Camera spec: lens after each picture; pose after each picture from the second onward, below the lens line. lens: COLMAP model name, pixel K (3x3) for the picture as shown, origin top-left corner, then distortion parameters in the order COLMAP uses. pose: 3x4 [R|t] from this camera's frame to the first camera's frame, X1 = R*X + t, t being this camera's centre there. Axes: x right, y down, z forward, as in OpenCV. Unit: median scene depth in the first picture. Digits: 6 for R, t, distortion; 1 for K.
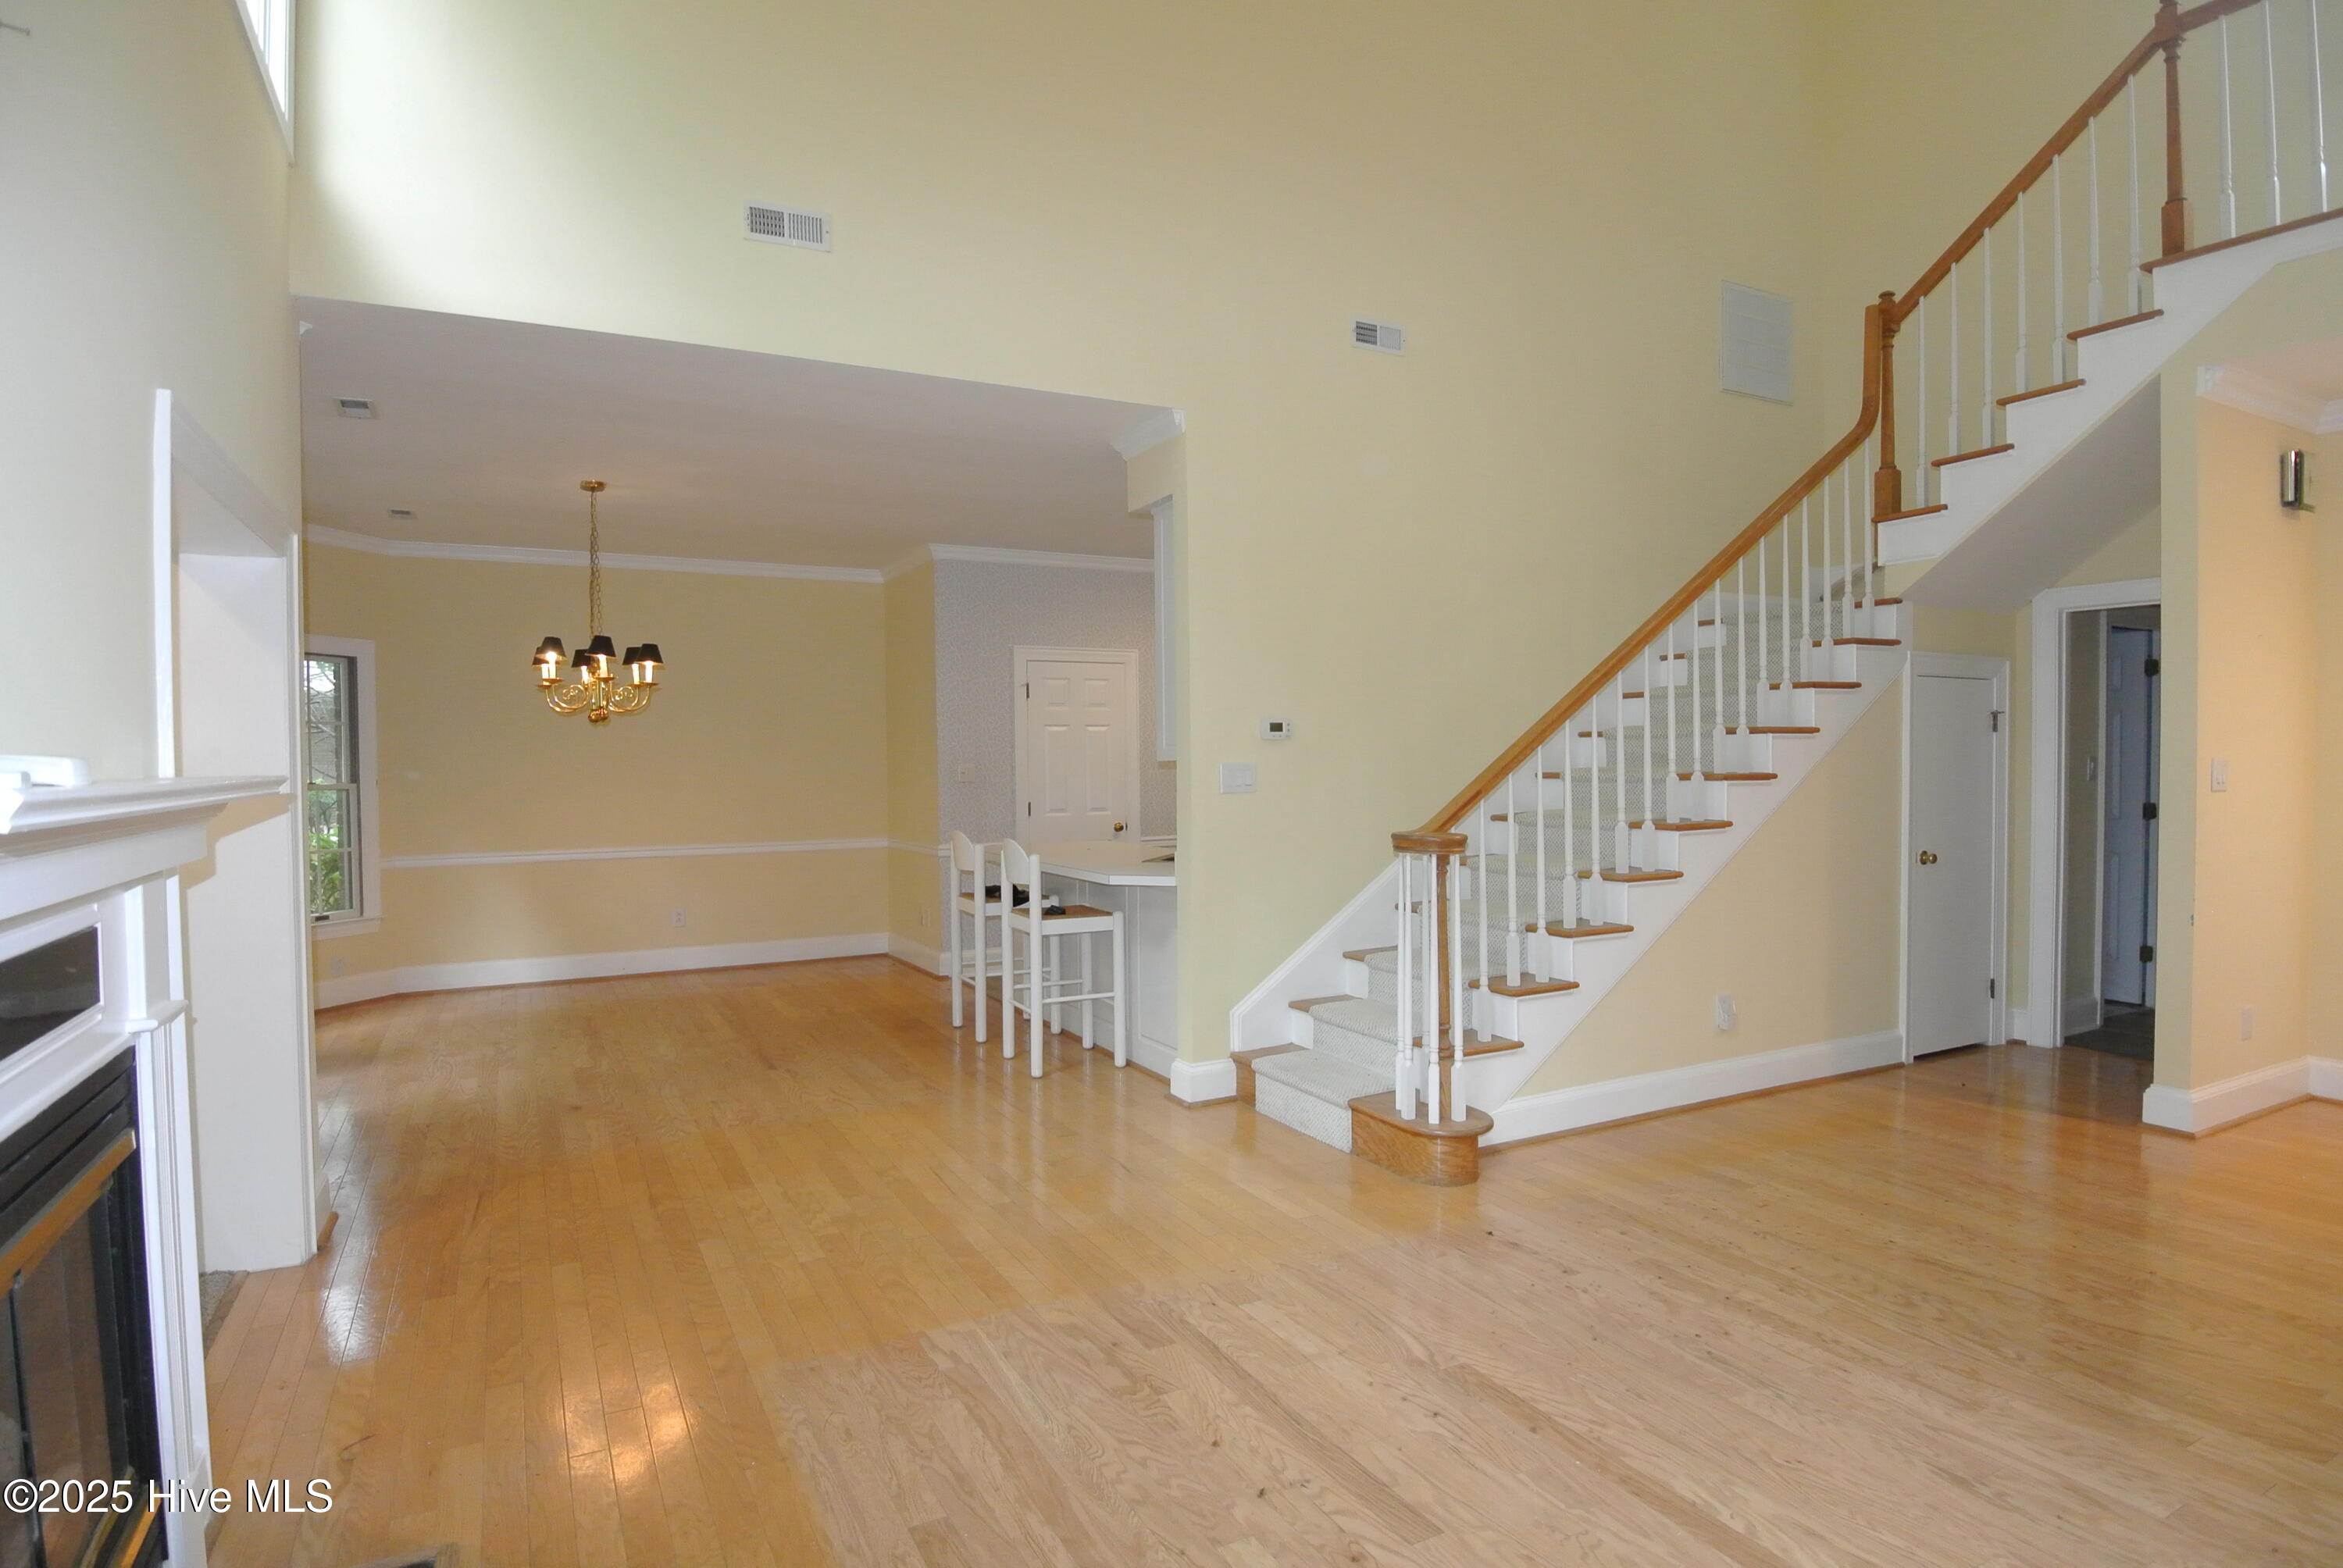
lens RADIAL K [[1238.2, 0, 1162.4], [0, 1238.2, 790.9], [0, 0, 1]] dist [0.012239, -0.032158]
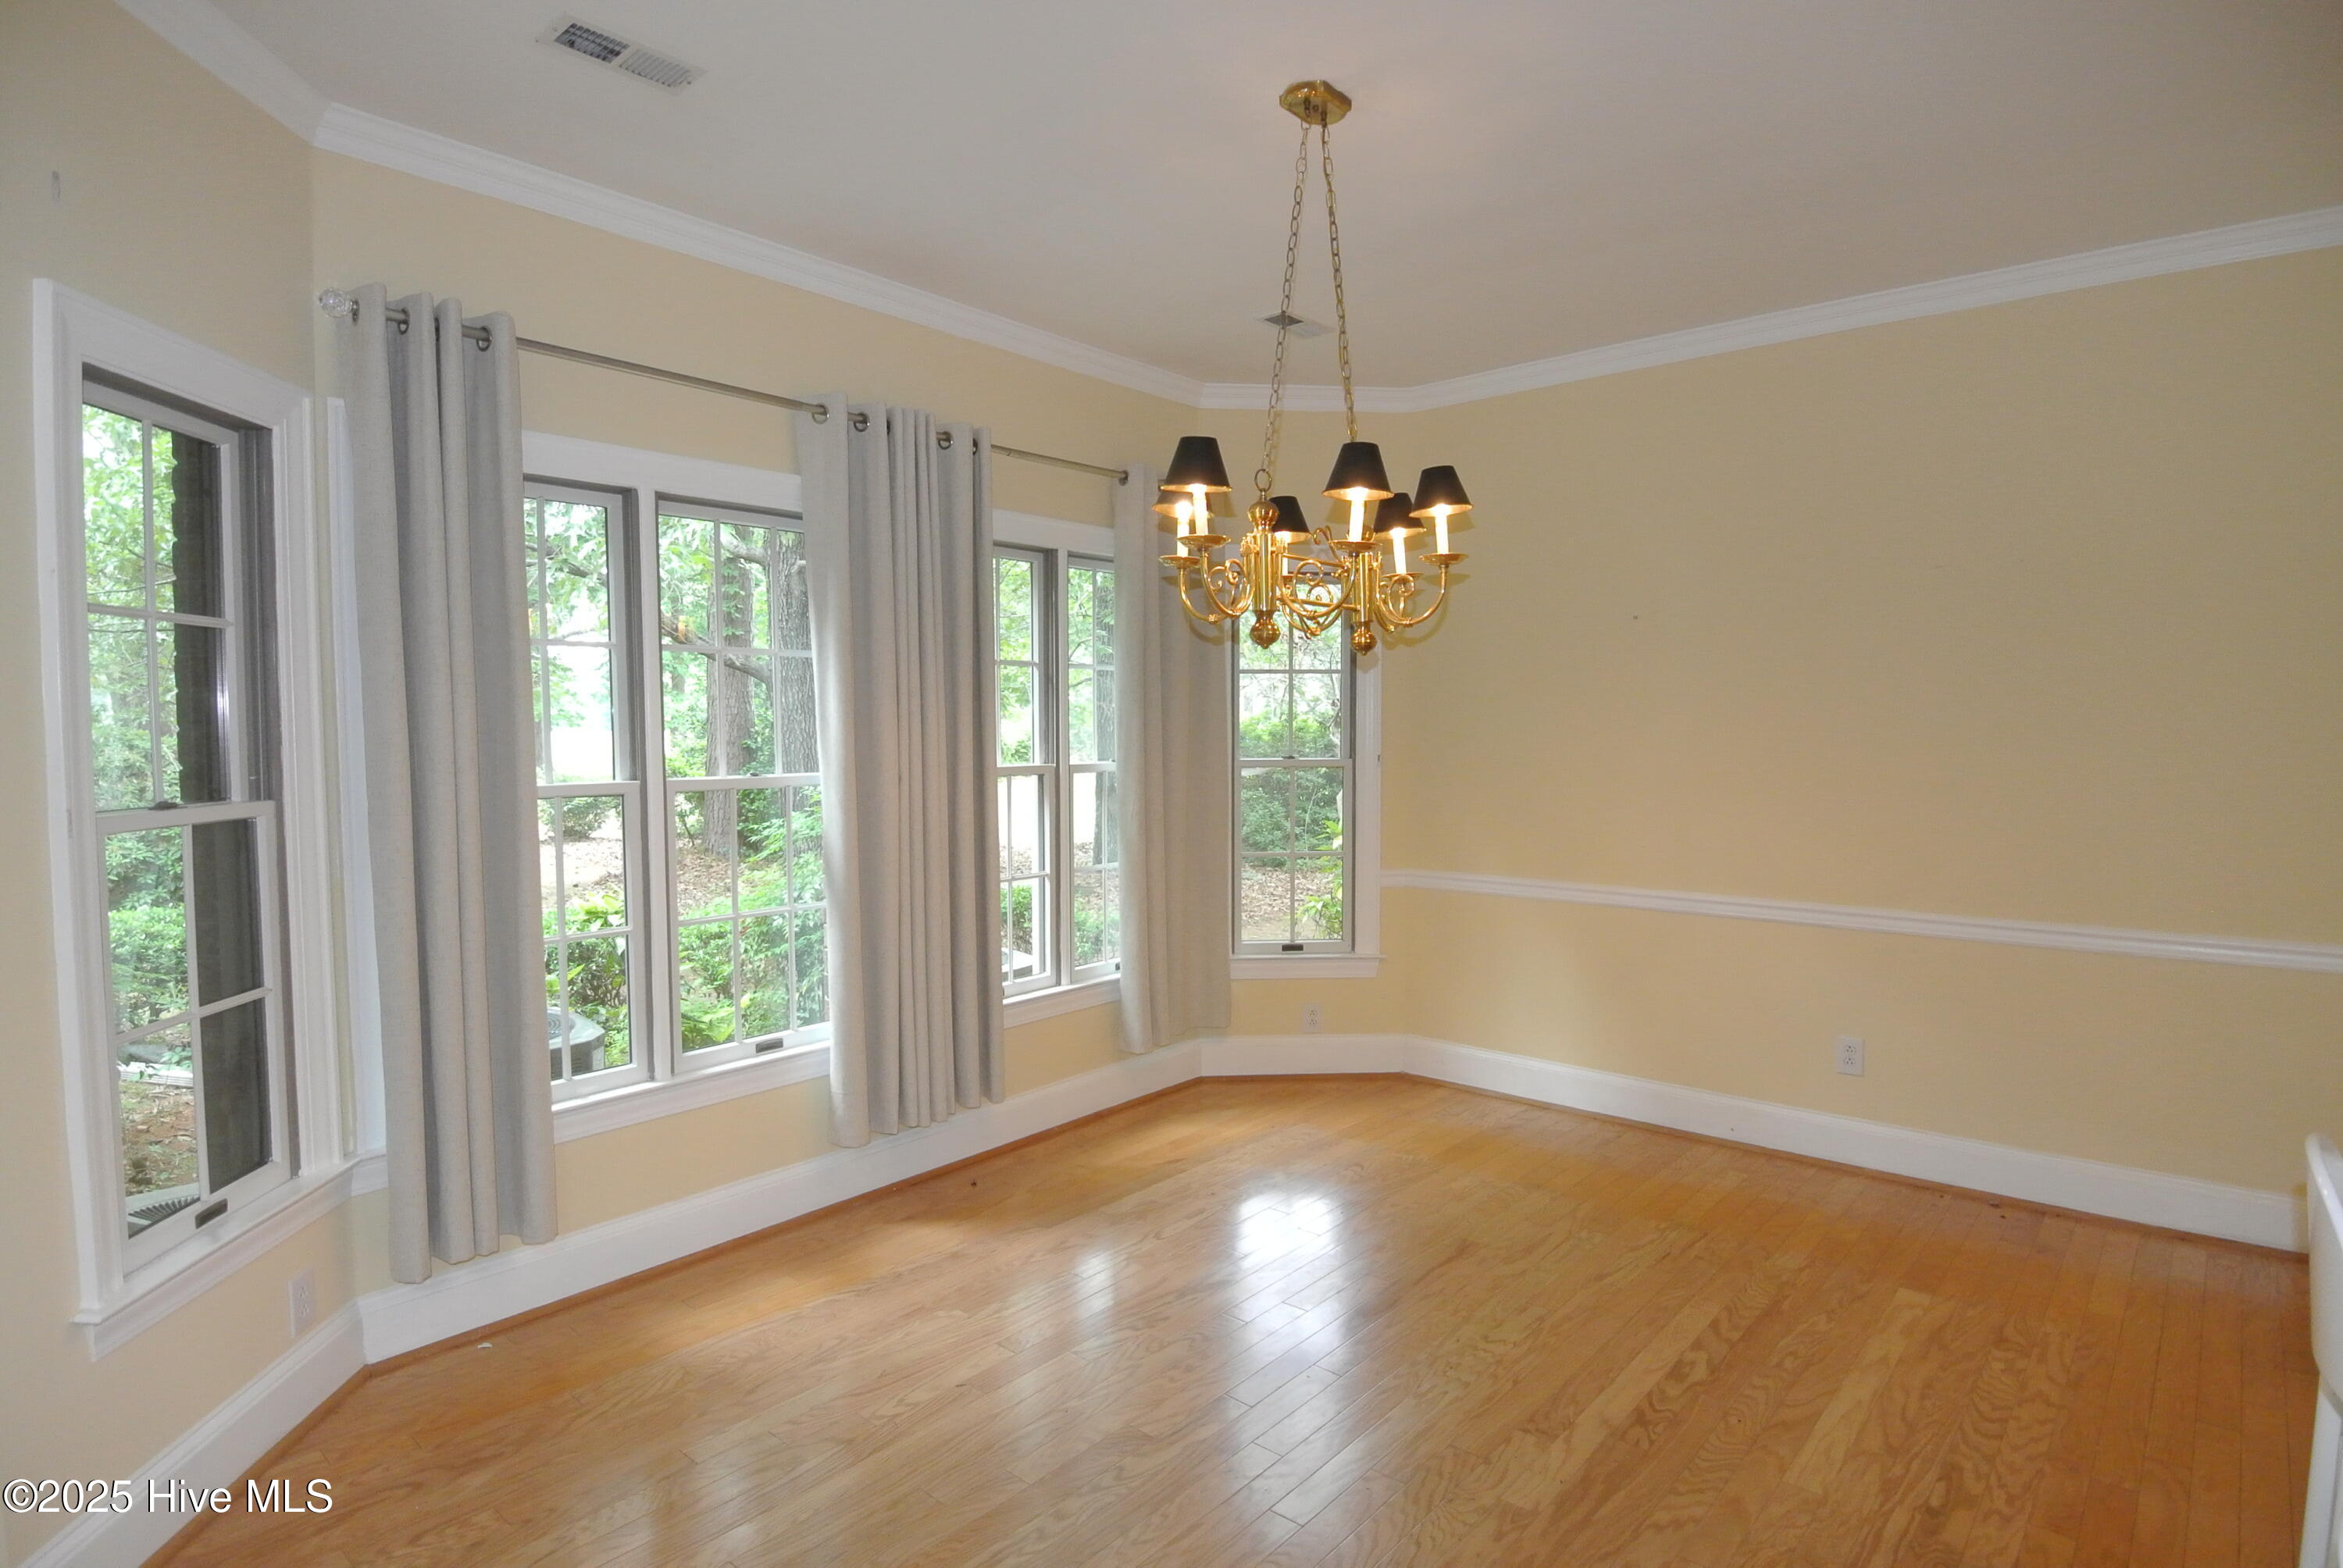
lens RADIAL K [[1238.2, 0, 1162.4], [0, 1238.2, 790.9], [0, 0, 1]] dist [0.012239, -0.032158]
pose [[0.346285, 0.055270, -0.936500, -0.059756], [-0.021809, 0.998467, 0.050863, -0.034090], [0.937876, 0.002811, 0.346959, 0.986216]]
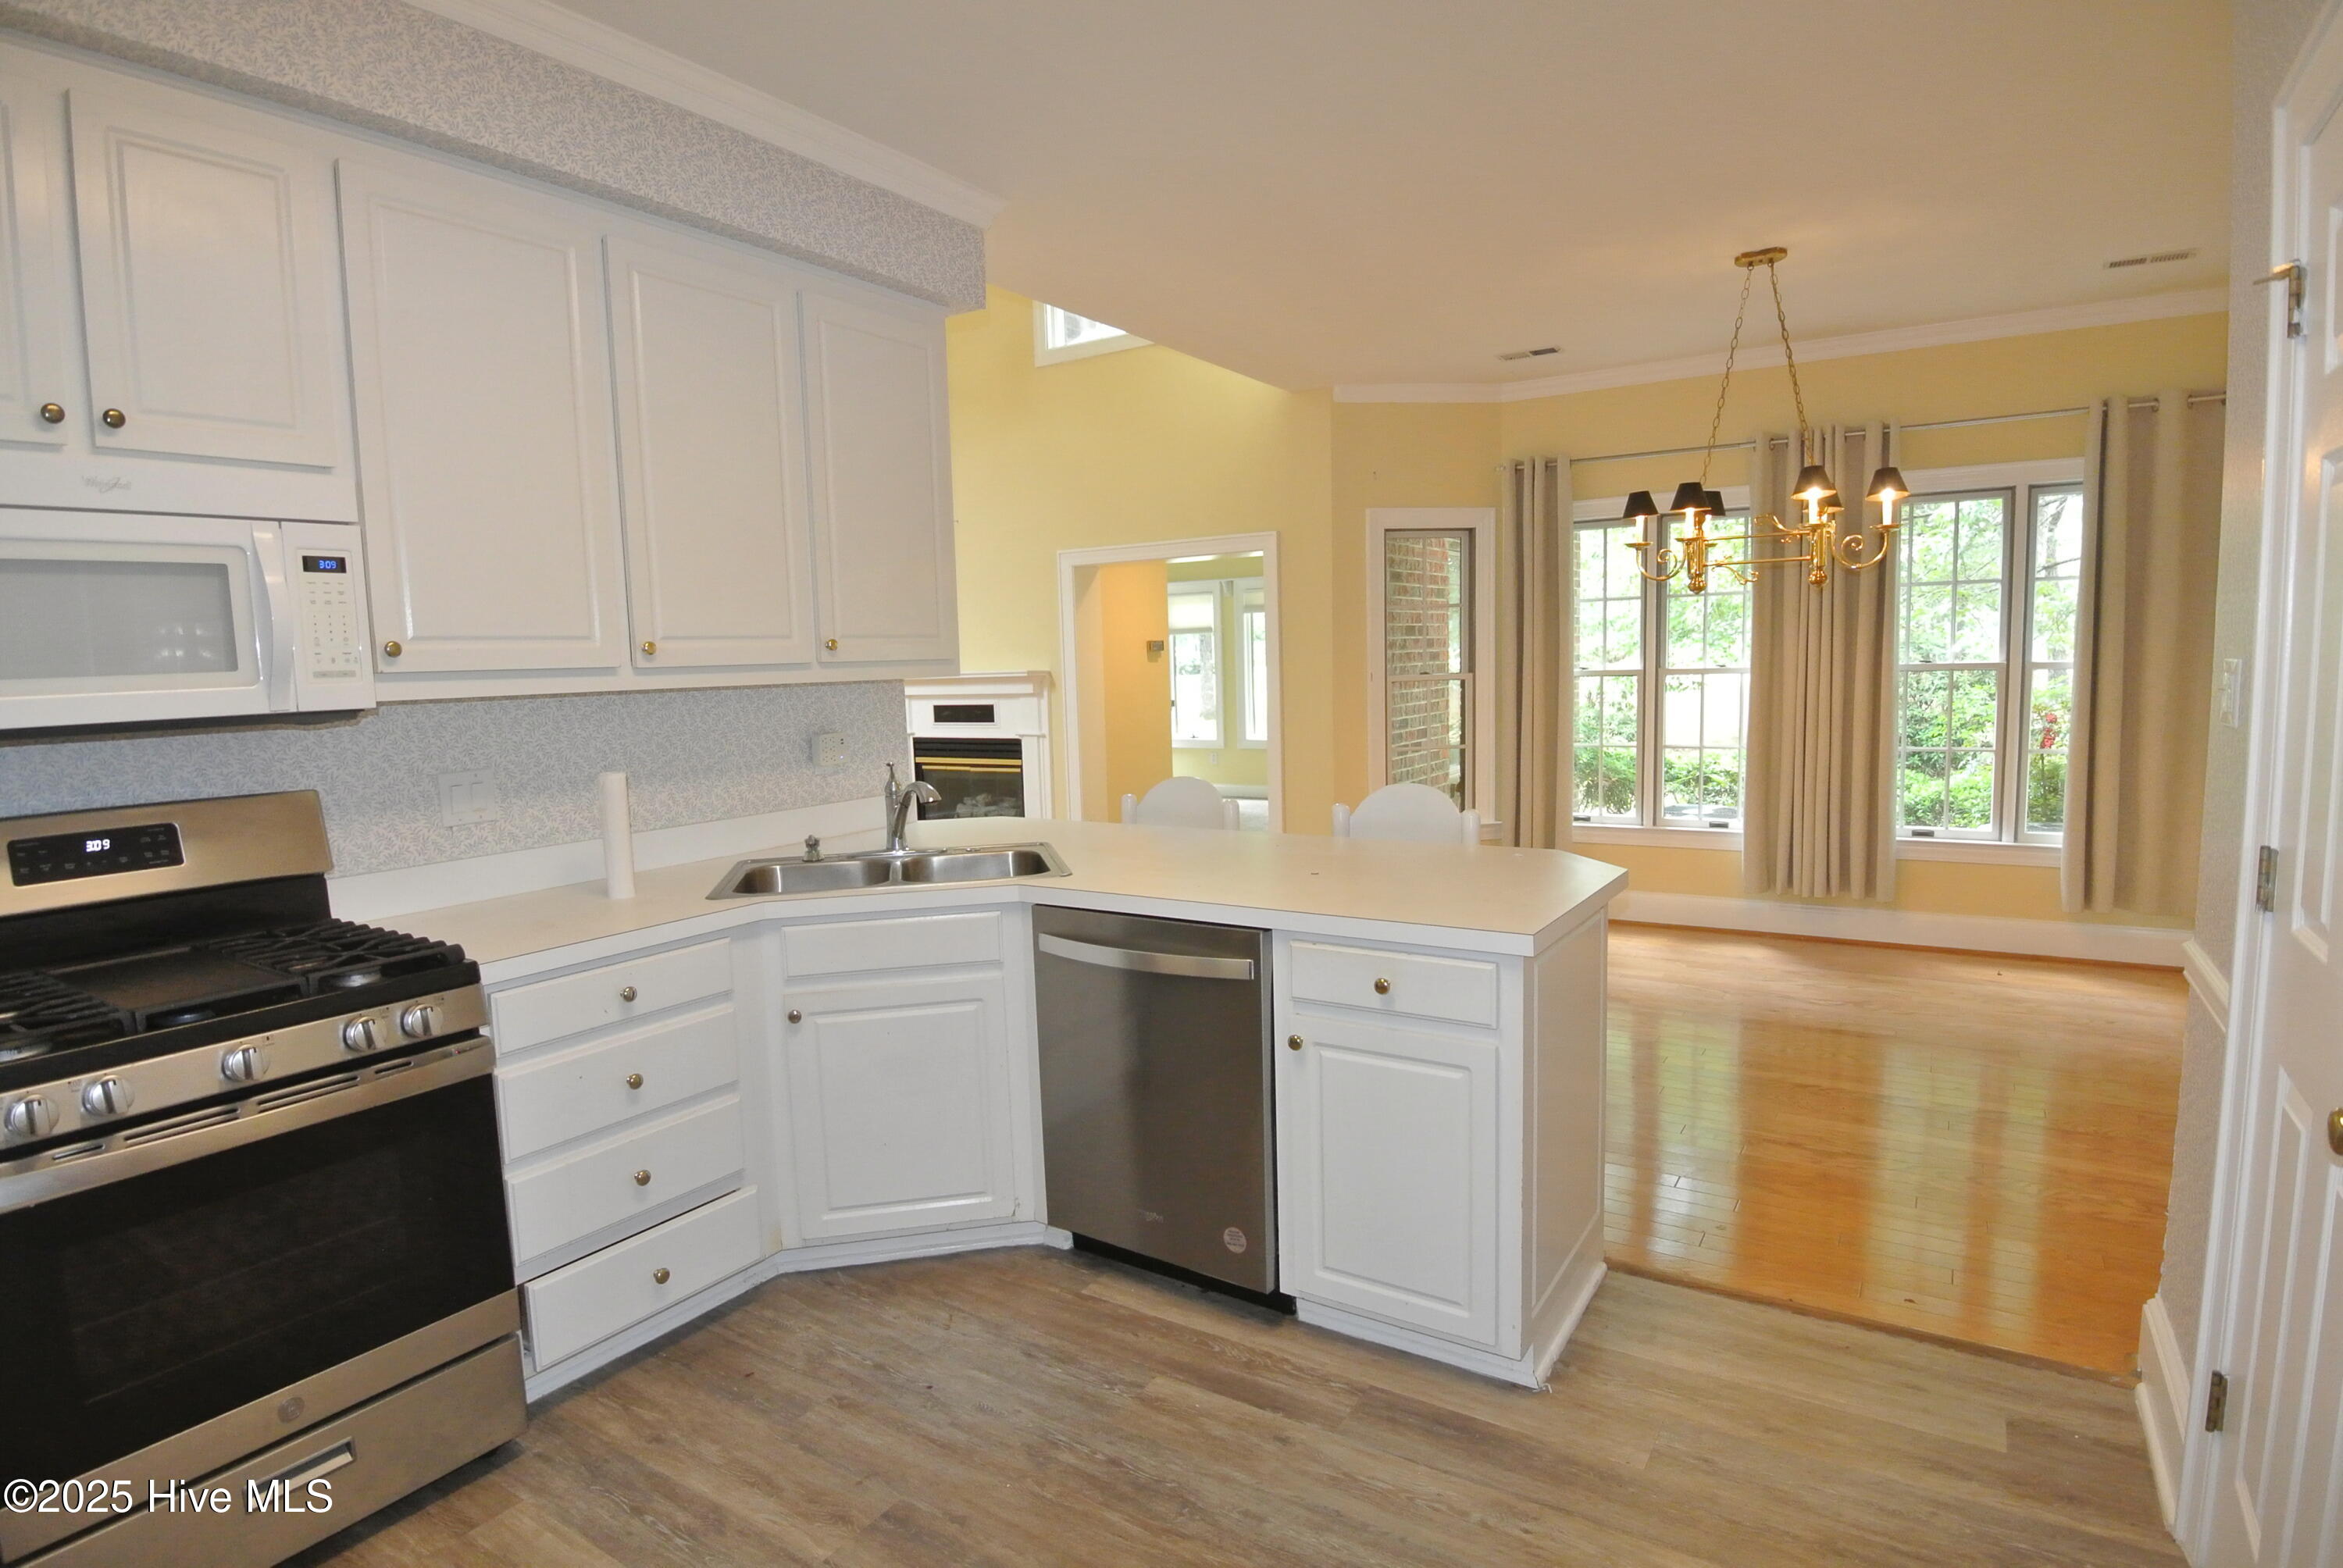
lens RADIAL K [[1238.2, 0, 1162.4], [0, 1238.2, 790.9], [0, 0, 1]] dist [0.012239, -0.032158]
pose [[-0.881948, 0.072246, -0.465777, 0.256488], [0.018167, 0.992659, 0.119571, -0.036671], [0.470996, 0.096993, -0.876787, 1.852251]]
